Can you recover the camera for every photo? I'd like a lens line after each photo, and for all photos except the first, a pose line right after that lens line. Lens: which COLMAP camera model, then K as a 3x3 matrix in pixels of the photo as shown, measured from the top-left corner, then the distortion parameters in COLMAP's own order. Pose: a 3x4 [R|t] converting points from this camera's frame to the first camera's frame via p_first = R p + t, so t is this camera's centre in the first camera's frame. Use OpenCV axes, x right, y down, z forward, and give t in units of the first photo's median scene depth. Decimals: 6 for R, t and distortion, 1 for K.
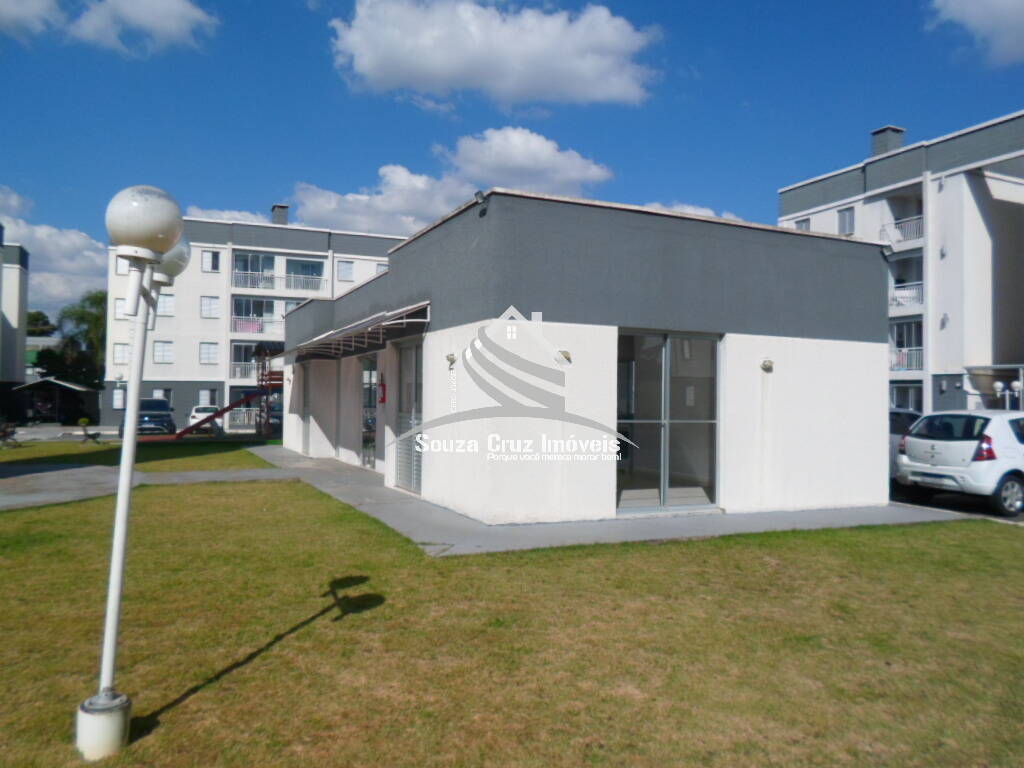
lens RADIAL K [[778.5, 0, 496.9], [0, 778.5, 349.1], [0, 0, 1]] dist [-0.007851, -0.012760]
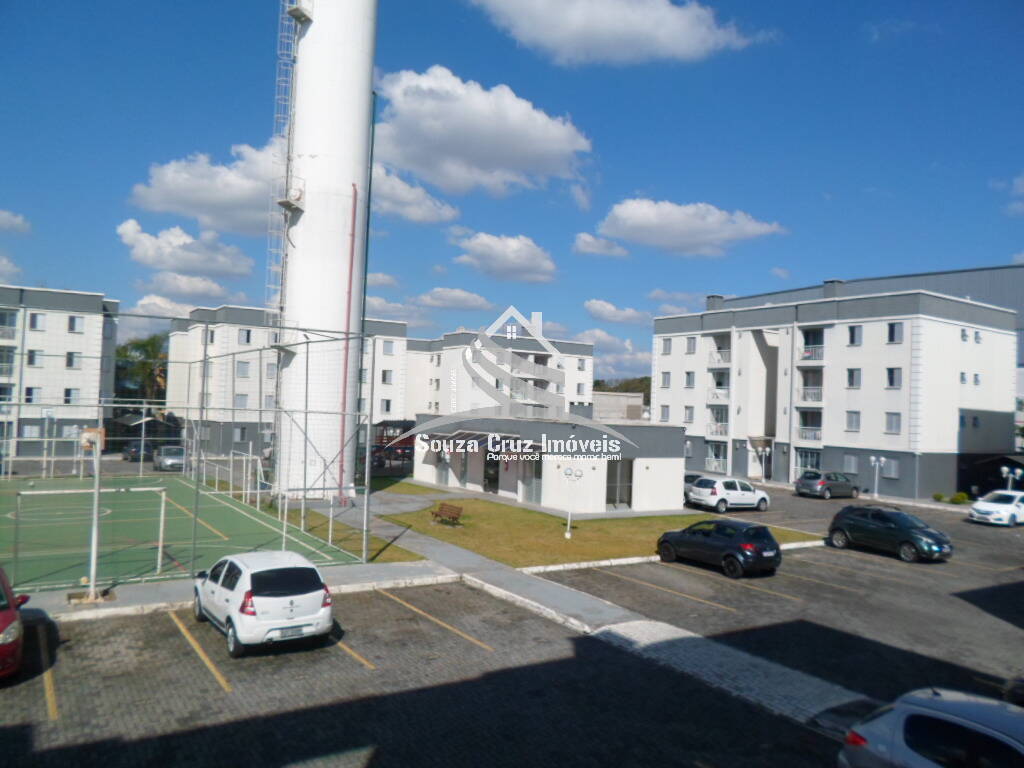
lens RADIAL K [[778.5, 0, 499.9], [0, 778.5, 365.3], [0, 0, 1]] dist [-0.007851, -0.012760]
pose [[0.987347, 0.033550, 0.154984, -0.238728], [-0.035373, 0.999333, 0.009019, -0.125088], [-0.154578, -0.014388, 0.987876, -0.648488]]
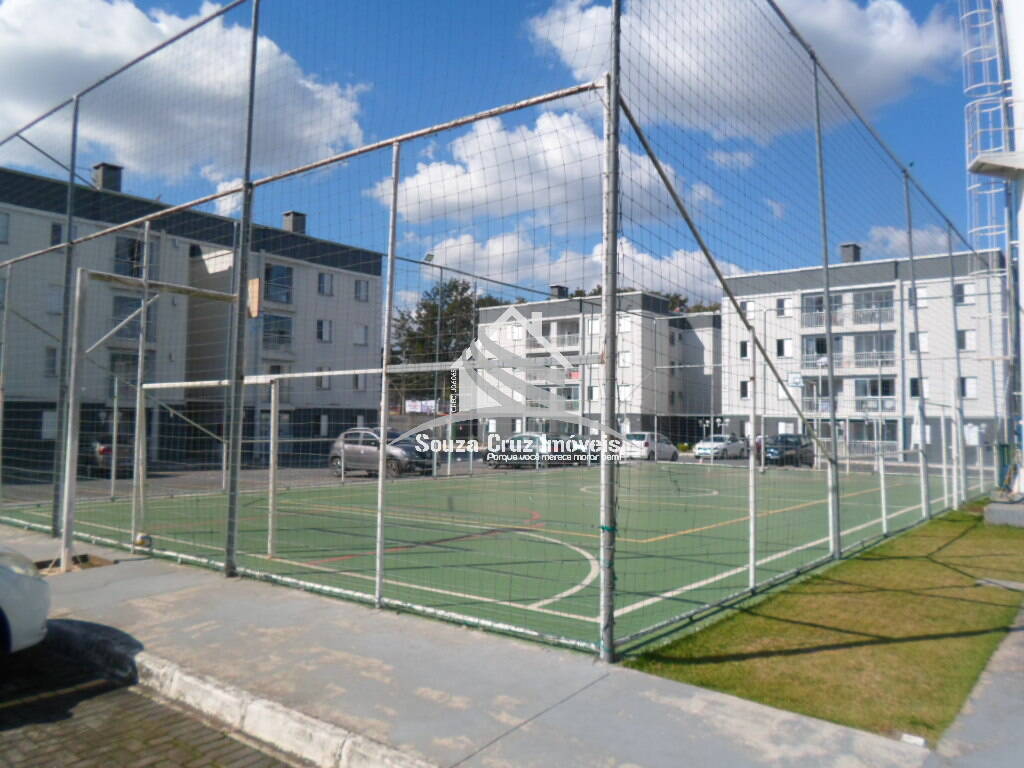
lens RADIAL K [[778.5, 0, 513.5], [0, 778.5, 366.7], [0, 0, 1]] dist [-0.007851, -0.012760]
pose [[0.478814, -0.055536, -0.876158, -0.118083], [0.036577, 0.998393, -0.043295, -0.013613], [0.877154, -0.011317, 0.480076, -0.126103]]
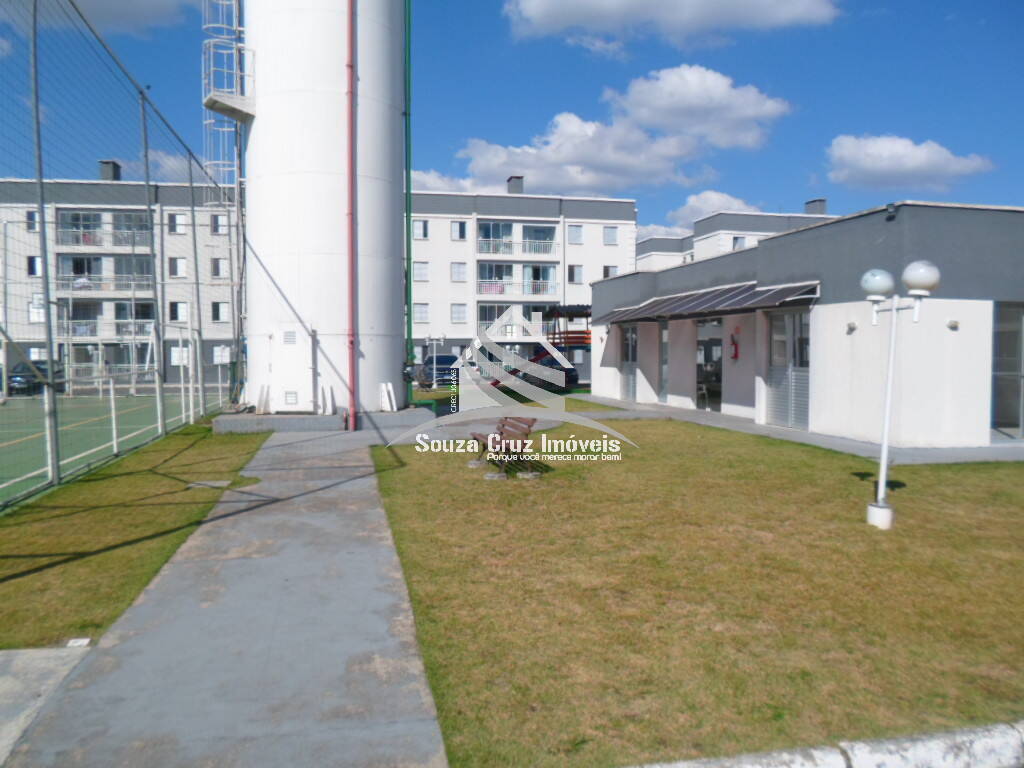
lens RADIAL K [[778.5, 0, 501.0], [0, 778.5, 373.6], [0, 0, 1]] dist [-0.007851, -0.012760]
pose [[0.978185, -0.004535, -0.207684, -0.102850], [0.023868, 0.995594, 0.090679, -0.011980], [0.206358, -0.093658, 0.973984, -0.118933]]
